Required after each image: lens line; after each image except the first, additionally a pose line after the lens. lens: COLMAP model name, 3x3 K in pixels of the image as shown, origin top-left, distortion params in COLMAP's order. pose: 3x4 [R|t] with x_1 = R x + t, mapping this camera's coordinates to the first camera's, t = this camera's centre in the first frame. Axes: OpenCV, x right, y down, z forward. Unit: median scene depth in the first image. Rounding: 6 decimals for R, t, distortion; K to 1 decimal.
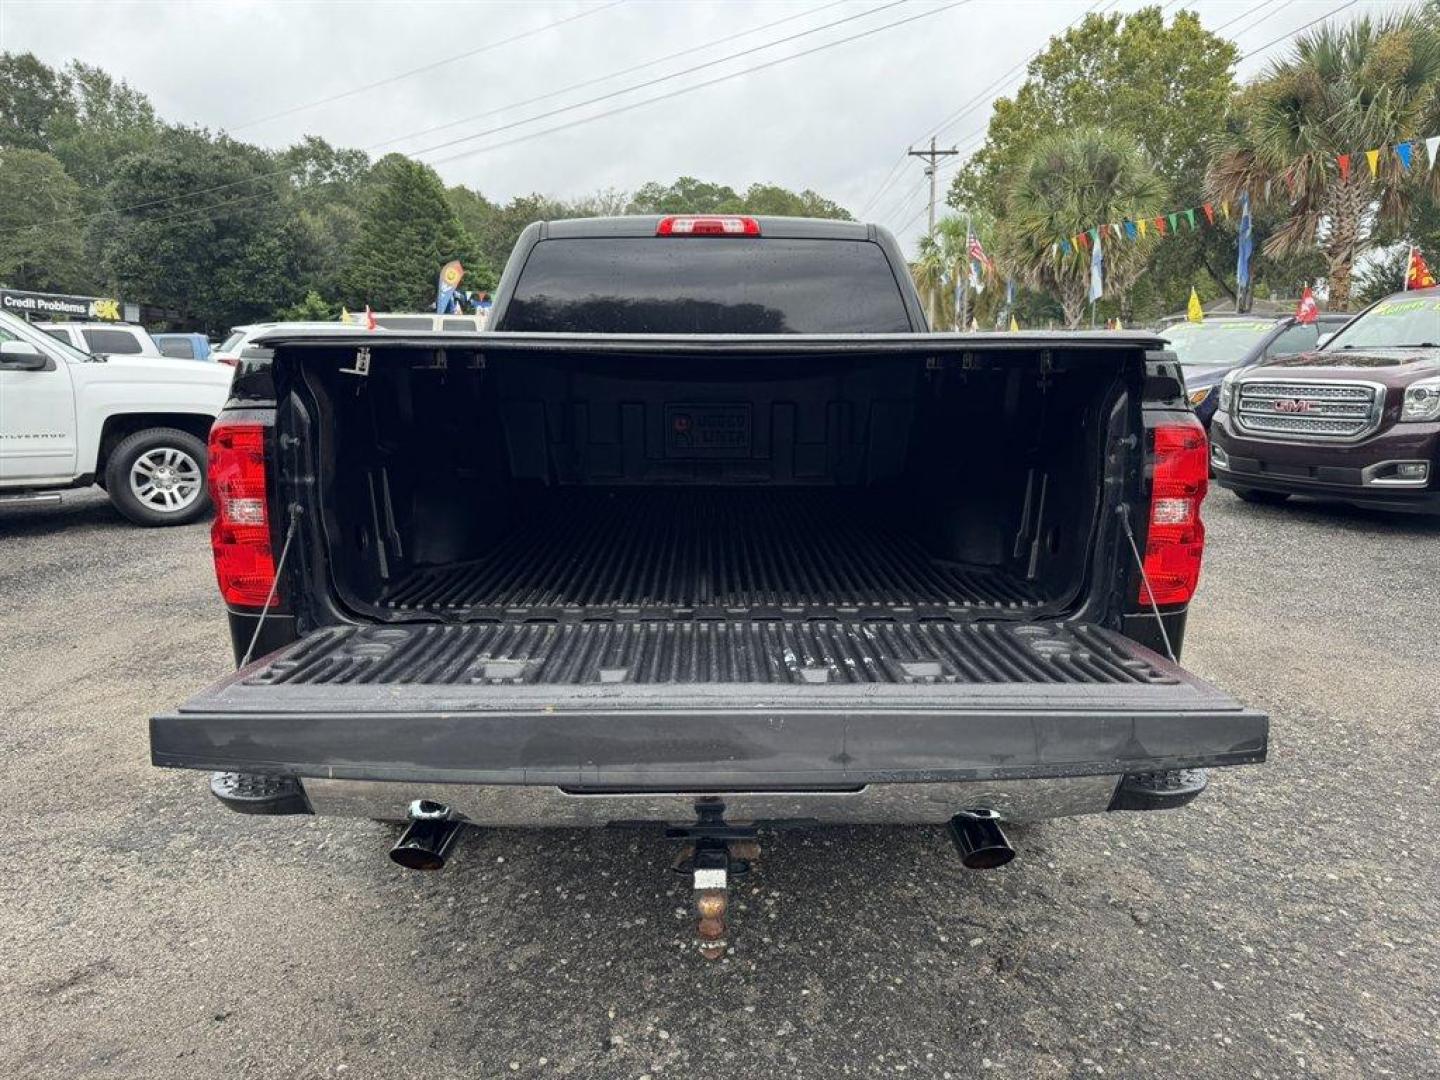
lens RADIAL K [[1037.6, 0, 717.0], [0, 1037.6, 541.8], [0, 0, 1]] dist [0.003477, -0.000750]
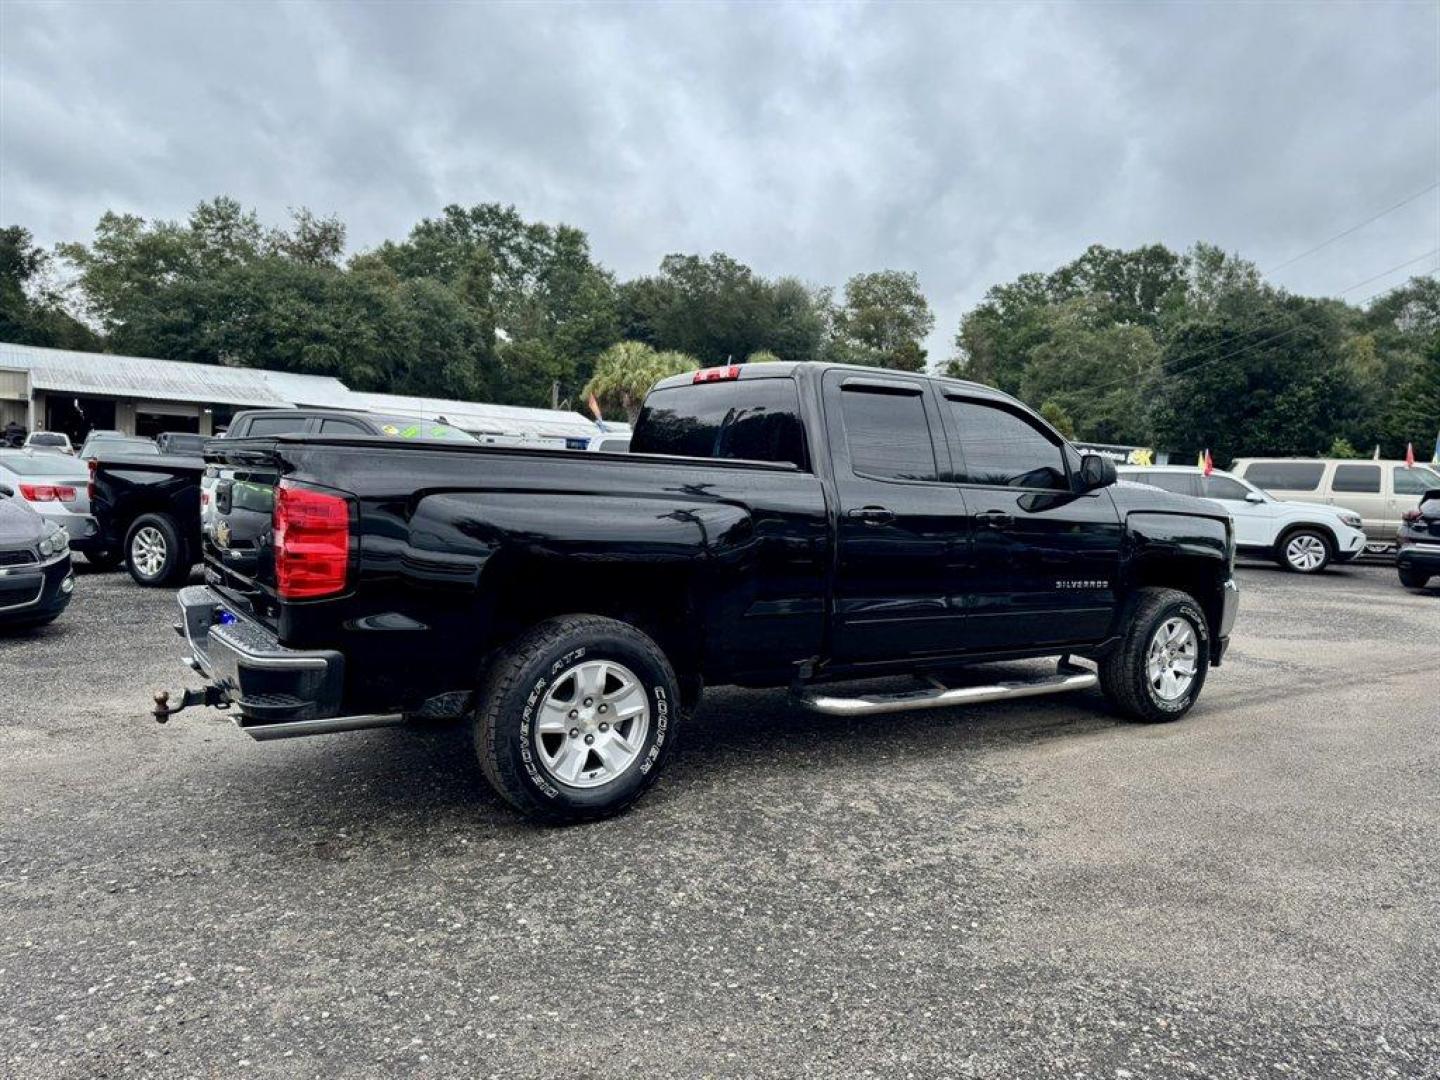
lens RADIAL K [[1027.2, 0, 714.0], [0, 1027.2, 541.2], [0, 0, 1]] dist [0.016989, -0.000057]
pose [[0.538555, 0.071061, -0.839589, 0.557729], [-0.189314, 0.981166, -0.038392, -0.024784], [0.821048, 0.179622, 0.541864, 0.174825]]
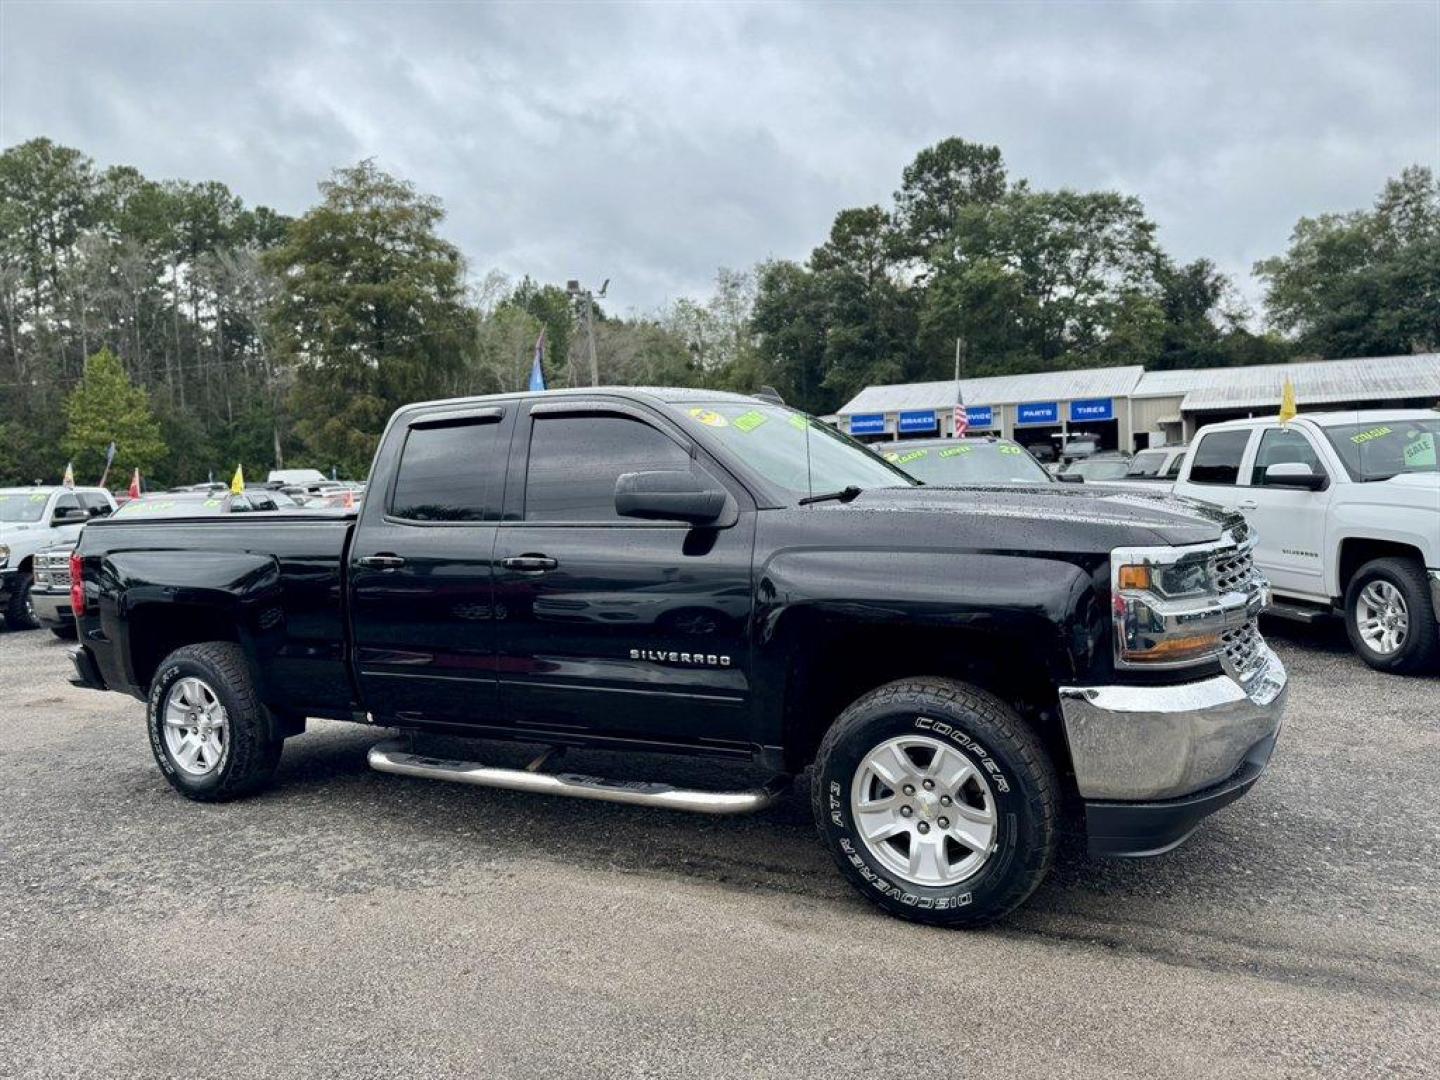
lens RADIAL K [[1052.3, 0, 711.8], [0, 1052.3, 539.5], [0, 0, 1]] dist [0.011558, -0.006554]
pose [[-0.501806, 0.062872, -0.862692, 0.092988], [-0.116528, 0.983349, 0.139446, -1.610188], [0.857095, 0.170502, -0.486124, 8.063148]]
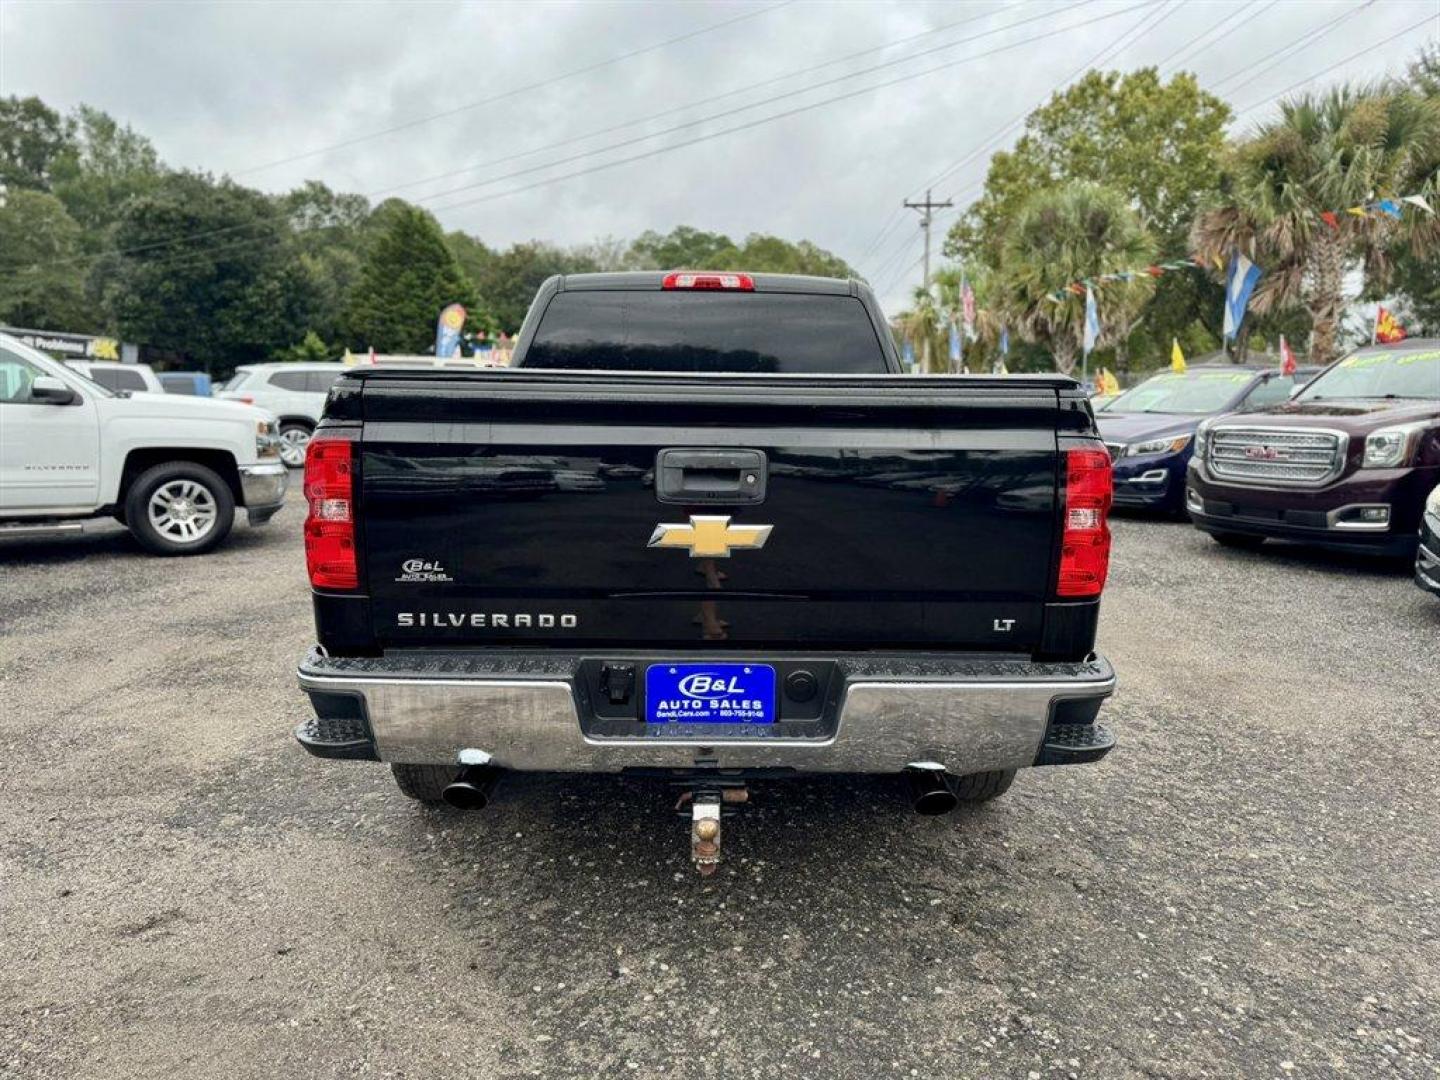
lens RADIAL K [[1052.3, 0, 711.8], [0, 1052.3, 539.5], [0, 0, 1]] dist [0.011558, -0.006554]
pose [[0.999936, 0.011314, 0.000931, -0.001128], [-0.011256, 0.998798, -0.047703, 0.013641], [-0.001469, 0.047690, 0.998861, -0.057549]]
